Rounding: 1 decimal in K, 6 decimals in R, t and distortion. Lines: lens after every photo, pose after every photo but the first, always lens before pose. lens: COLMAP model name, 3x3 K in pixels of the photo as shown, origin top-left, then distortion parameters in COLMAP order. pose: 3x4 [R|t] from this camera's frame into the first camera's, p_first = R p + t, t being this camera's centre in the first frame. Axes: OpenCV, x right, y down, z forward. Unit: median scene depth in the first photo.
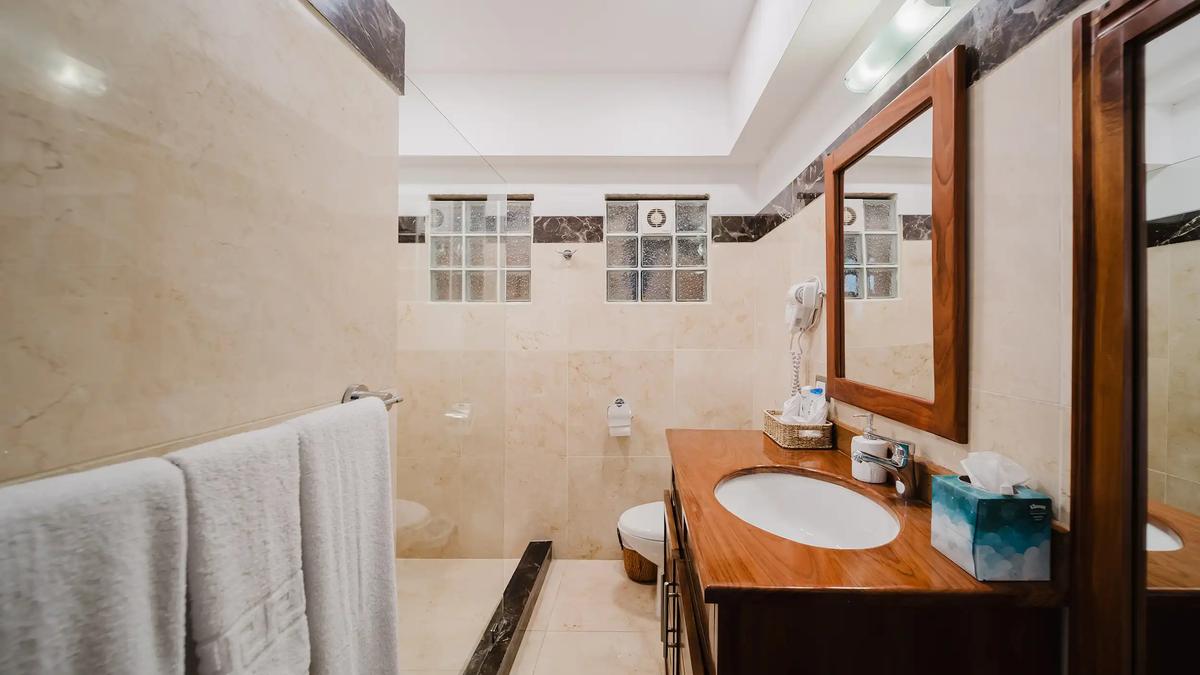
lens RADIAL K [[429.5, 0, 612.3], [0, 429.5, 335.0], [0, 0, 1]] dist [-0.000615, -0.000375]
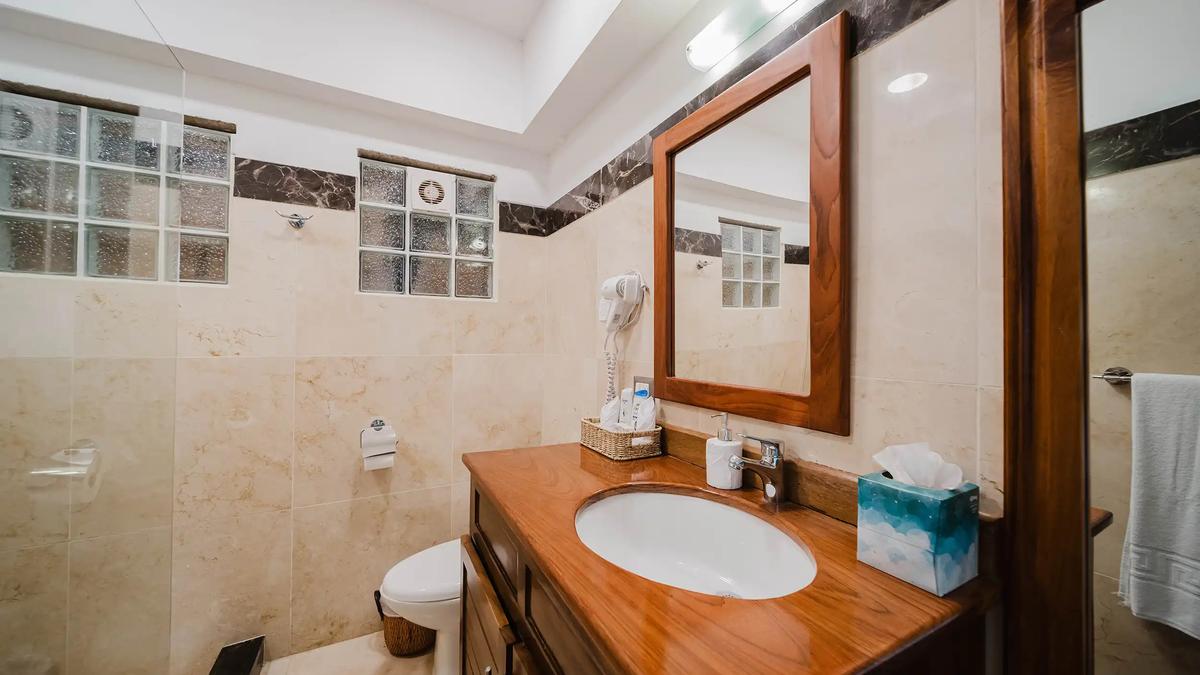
lens RADIAL K [[429.5, 0, 593.3], [0, 429.5, 344.4], [0, 0, 1]] dist [-0.000615, -0.000375]
pose [[0.860849, 0.009001, 0.508781, -0.044957], [-0.004734, 0.999942, -0.009681, 0.021474], [-0.508838, 0.005925, 0.860842, 0.157547]]
